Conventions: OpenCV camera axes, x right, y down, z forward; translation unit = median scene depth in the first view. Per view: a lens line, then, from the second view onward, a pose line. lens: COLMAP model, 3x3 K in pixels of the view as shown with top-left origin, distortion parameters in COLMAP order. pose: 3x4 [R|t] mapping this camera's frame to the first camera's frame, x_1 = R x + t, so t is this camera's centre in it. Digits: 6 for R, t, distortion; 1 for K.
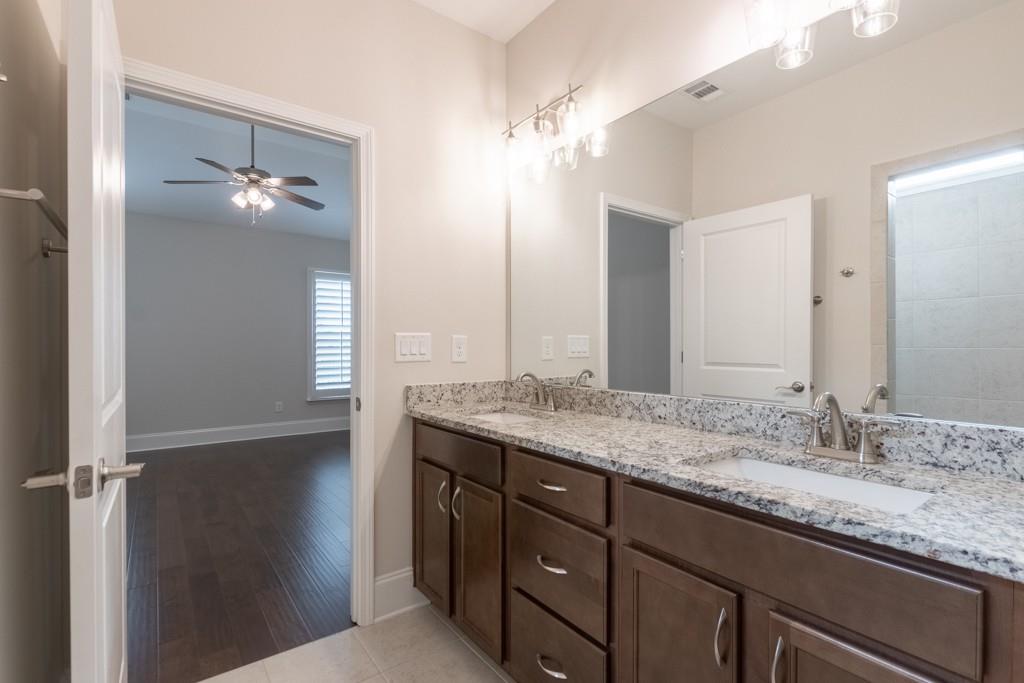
lens RADIAL K [[475.5, 0, 507.9], [0, 475.5, 346.4], [0, 0, 1]] dist [0.009670, -0.003998]
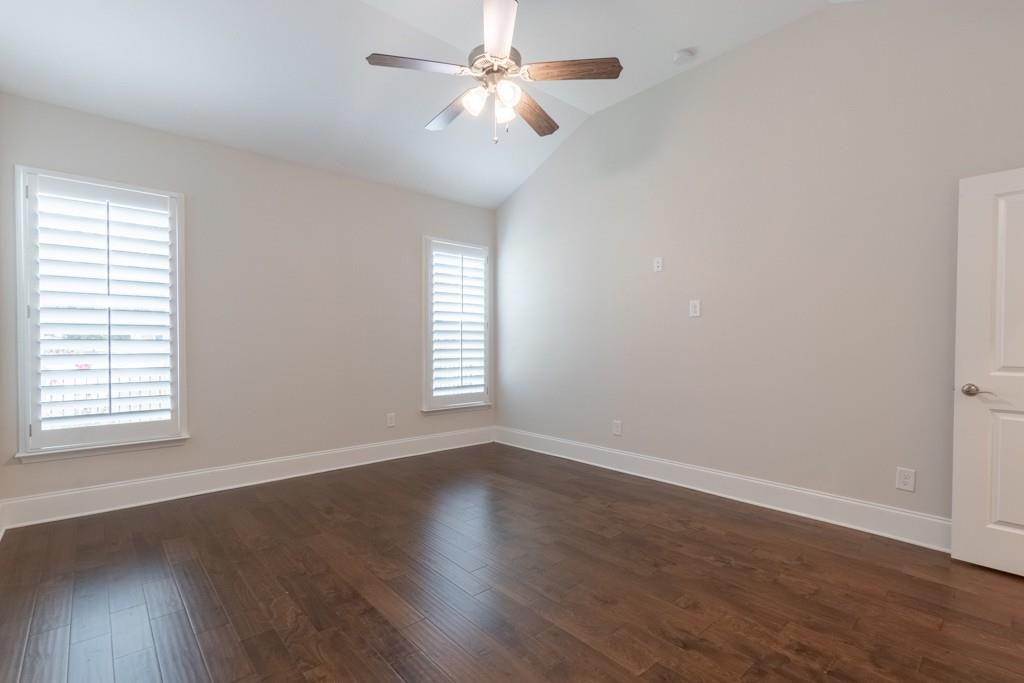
lens RADIAL K [[475.5, 0, 509.9], [0, 475.5, 345.4], [0, 0, 1]] dist [0.009670, -0.003998]
pose [[0.996265, 0.004030, 0.086259, -1.244132], [-0.005034, 0.999922, 0.011426, -0.000189], [-0.086207, -0.011817, 0.996207, 0.825780]]
